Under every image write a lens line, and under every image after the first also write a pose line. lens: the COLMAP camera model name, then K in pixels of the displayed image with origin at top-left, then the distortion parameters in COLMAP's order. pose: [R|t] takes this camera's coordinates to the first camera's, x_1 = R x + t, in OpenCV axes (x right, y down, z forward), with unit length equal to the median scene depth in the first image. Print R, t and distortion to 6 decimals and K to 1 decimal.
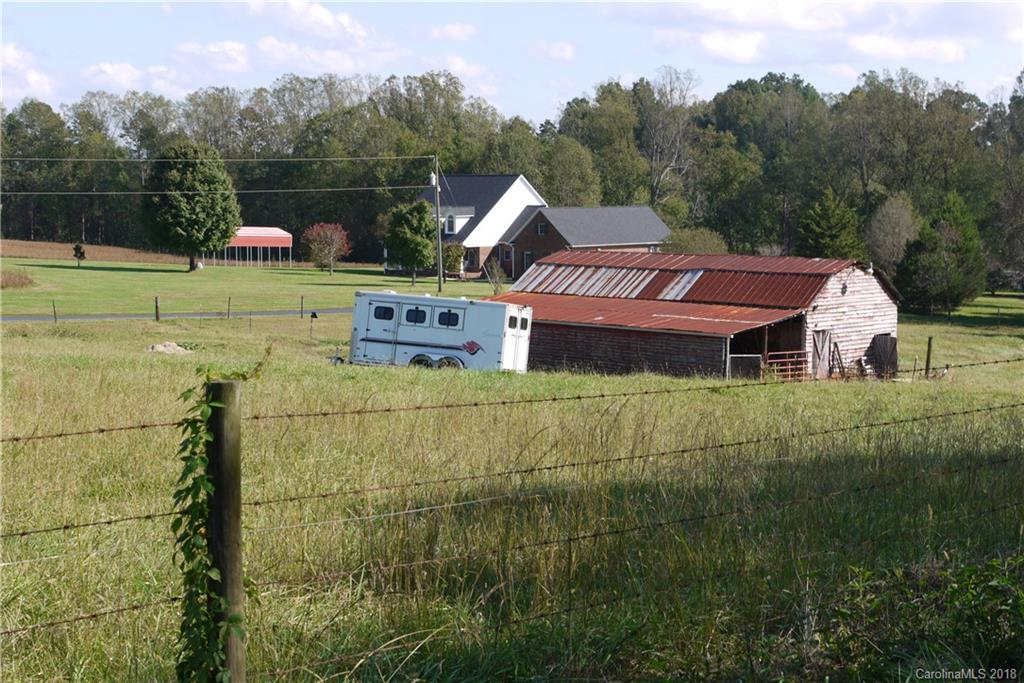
lens RADIAL K [[1786.3, 0, 511.2], [0, 1786.3, 341.3], [0, 0, 1]] dist [-0.099451, 0.000000]
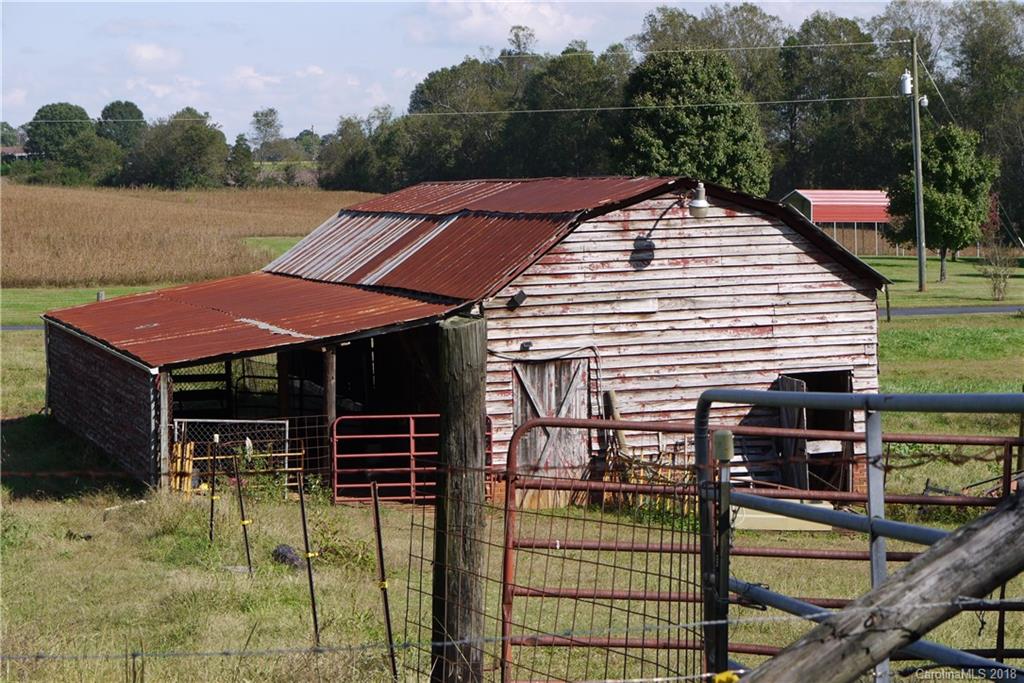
lens RADIAL K [[2552.4, 0, 504.8], [0, 2552.4, 340.0], [0, 0, 1]] dist [-0.001407, 0.000000]
pose [[0.881057, 0.008510, -0.472934, 0.424689], [-0.015738, 0.999812, -0.011328, -0.004108], [0.472748, 0.017424, 0.881025, 0.509918]]
